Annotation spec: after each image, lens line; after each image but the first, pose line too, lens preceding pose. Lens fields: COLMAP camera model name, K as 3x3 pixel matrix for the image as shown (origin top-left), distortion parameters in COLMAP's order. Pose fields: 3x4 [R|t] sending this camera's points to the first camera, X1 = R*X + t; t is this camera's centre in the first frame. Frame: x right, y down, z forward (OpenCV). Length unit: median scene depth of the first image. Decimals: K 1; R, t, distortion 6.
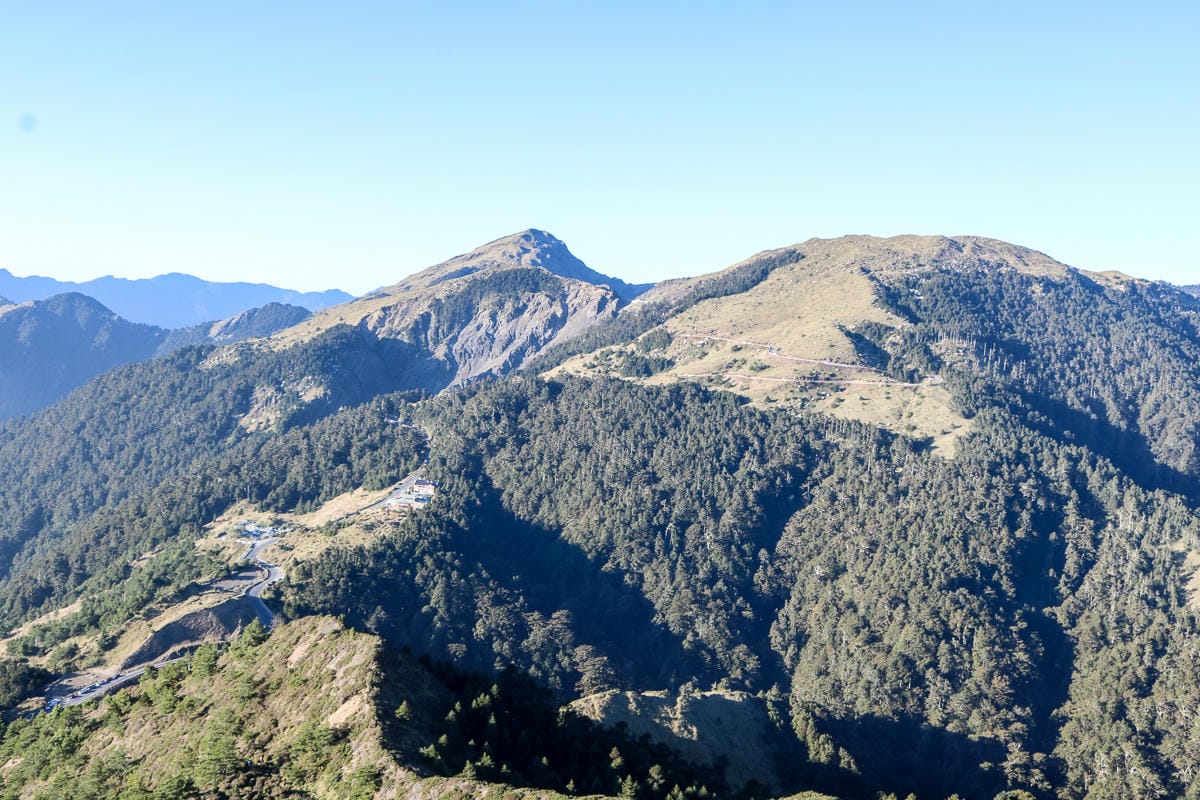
lens RADIAL K [[1247.4, 0, 596.6], [0, 1247.4, 401.9], [0, 0, 1]] dist [-0.003941, 0.000000]
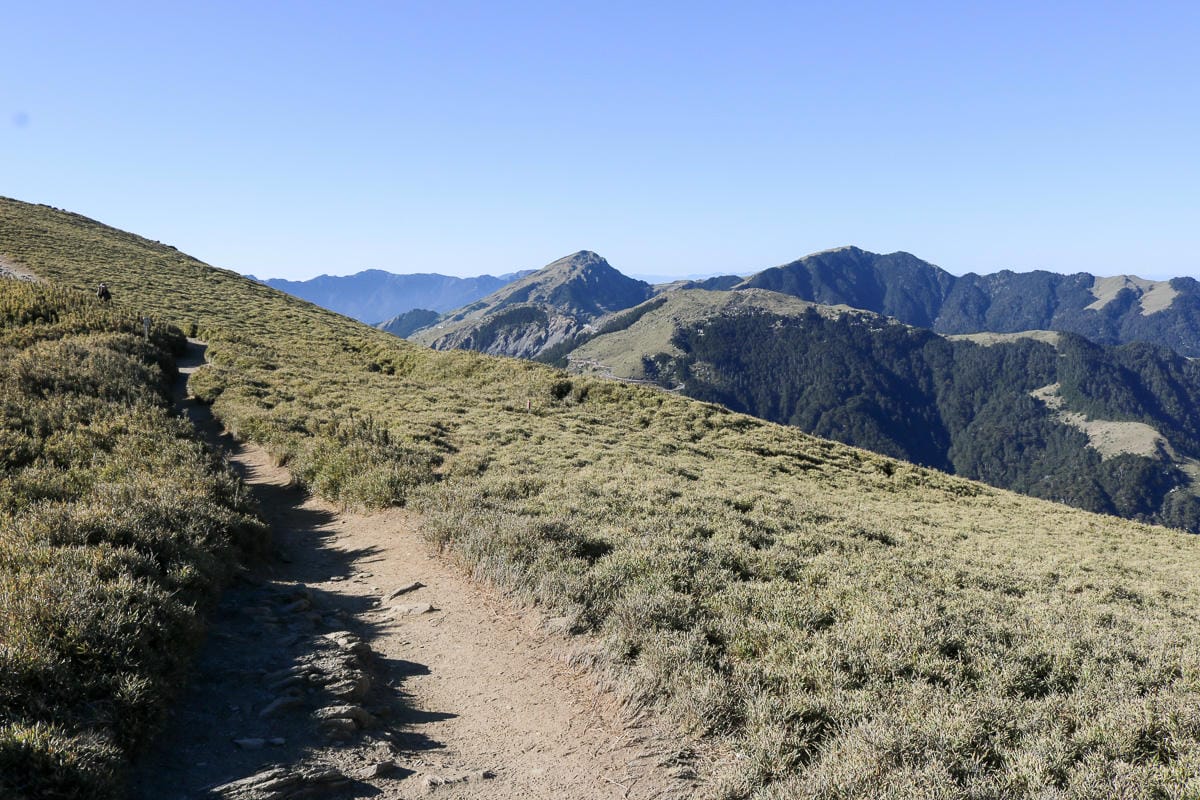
lens RADIAL K [[990.3, 0, 596.0], [0, 990.3, 402.2], [0, 0, 1]] dist [0.015363, -0.000248]
pose [[0.991775, -0.036362, -0.122717, 0.363782], [0.043754, 0.997352, 0.058087, -0.098888], [0.120280, -0.062978, 0.990740, -0.606384]]
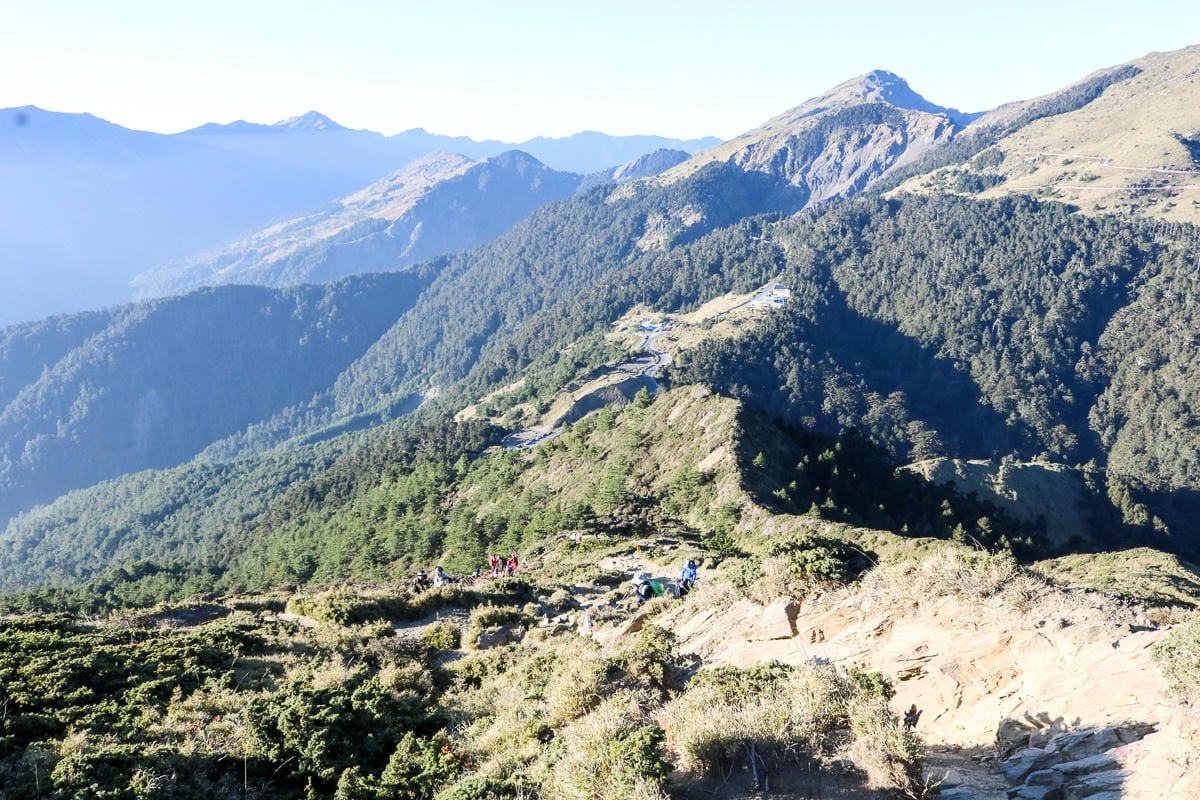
lens RADIAL K [[990.3, 0, 601.0], [0, 990.3, 403.3], [0, 0, 1]] dist [0.015363, -0.000248]
pose [[0.949886, 0.022362, -0.311796, -0.000904], [0.032544, 0.984944, 0.169785, 0.005900], [0.310898, -0.171424, 0.934856, 0.015775]]
